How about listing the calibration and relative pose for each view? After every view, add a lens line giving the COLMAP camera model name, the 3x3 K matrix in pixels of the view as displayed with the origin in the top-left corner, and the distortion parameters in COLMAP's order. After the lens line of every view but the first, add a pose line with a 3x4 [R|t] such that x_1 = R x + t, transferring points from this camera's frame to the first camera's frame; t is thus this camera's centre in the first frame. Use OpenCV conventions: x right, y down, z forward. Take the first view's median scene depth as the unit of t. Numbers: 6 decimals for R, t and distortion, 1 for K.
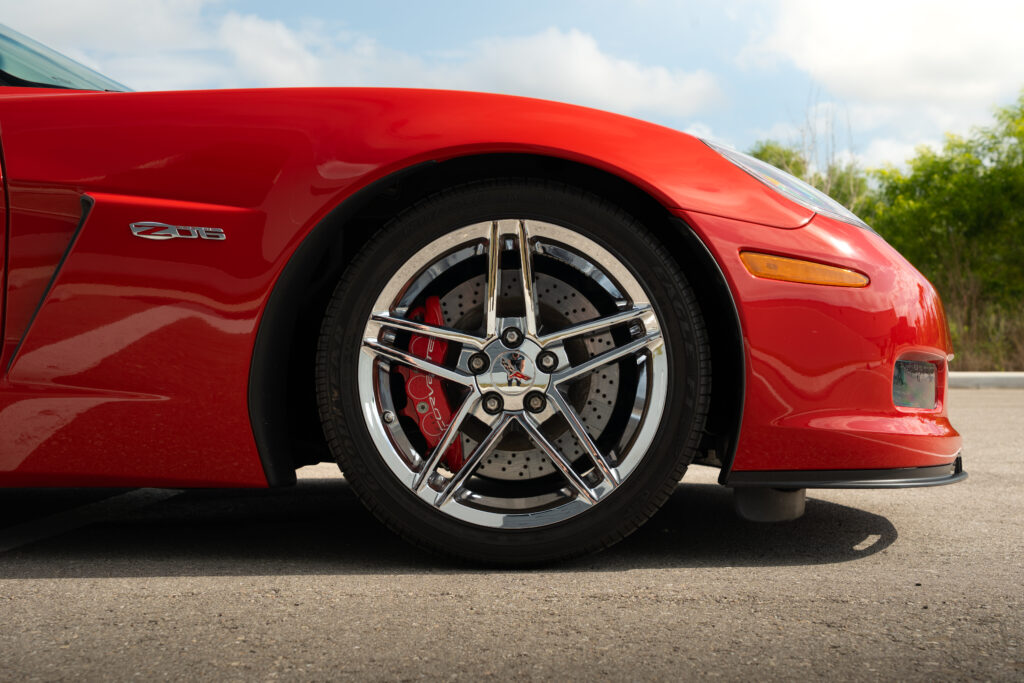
lens RADIAL K [[1506.3, 0, 505.9], [0, 1506.3, 340.5], [0, 0, 1]] dist [0.178682, 0.000000]
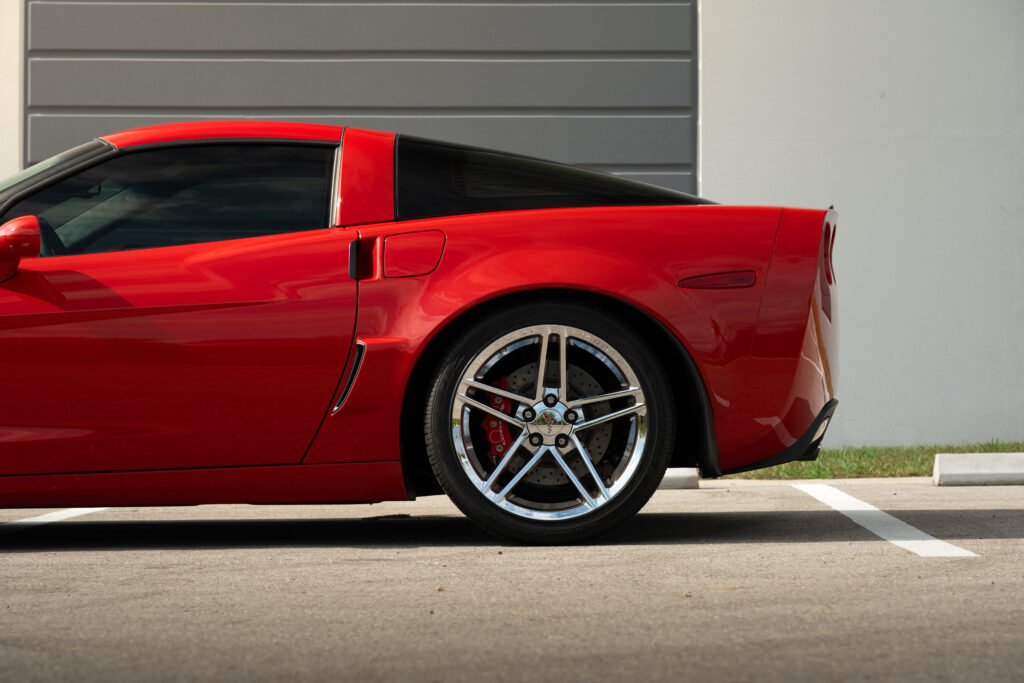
lens RADIAL K [[3116.4, 0, 512.3], [0, 3116.4, 341.5], [0, 0, 1]] dist [-0.069098, 0.000000]
pose [[0.997038, 0.076852, -0.003036, -0.030908], [-0.076832, 0.997025, 0.006199, -0.079342], [0.003503, -0.005947, 0.999976, -2.245882]]
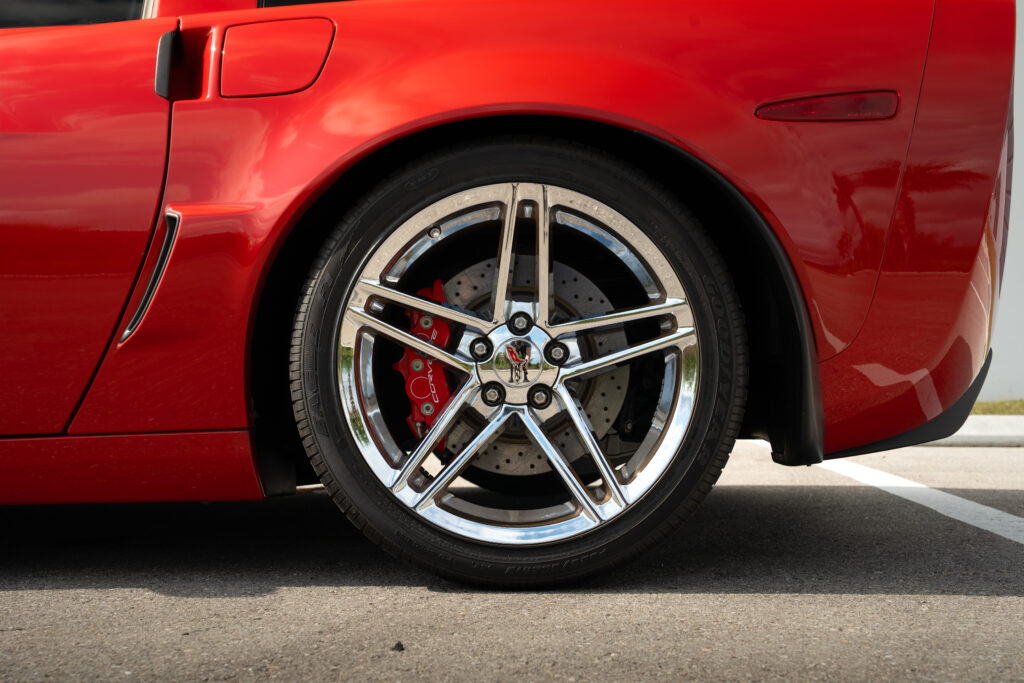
lens RADIAL K [[1506.3, 0, 516.0], [0, 1506.3, 347.3], [0, 0, 1]] dist [0.178682, 0.000000]
pose [[0.996129, 0.087742, 0.005388, -0.002070], [-0.087785, 0.996104, 0.008348, 0.005903], [-0.004634, -0.008789, 0.999951, 0.137578]]
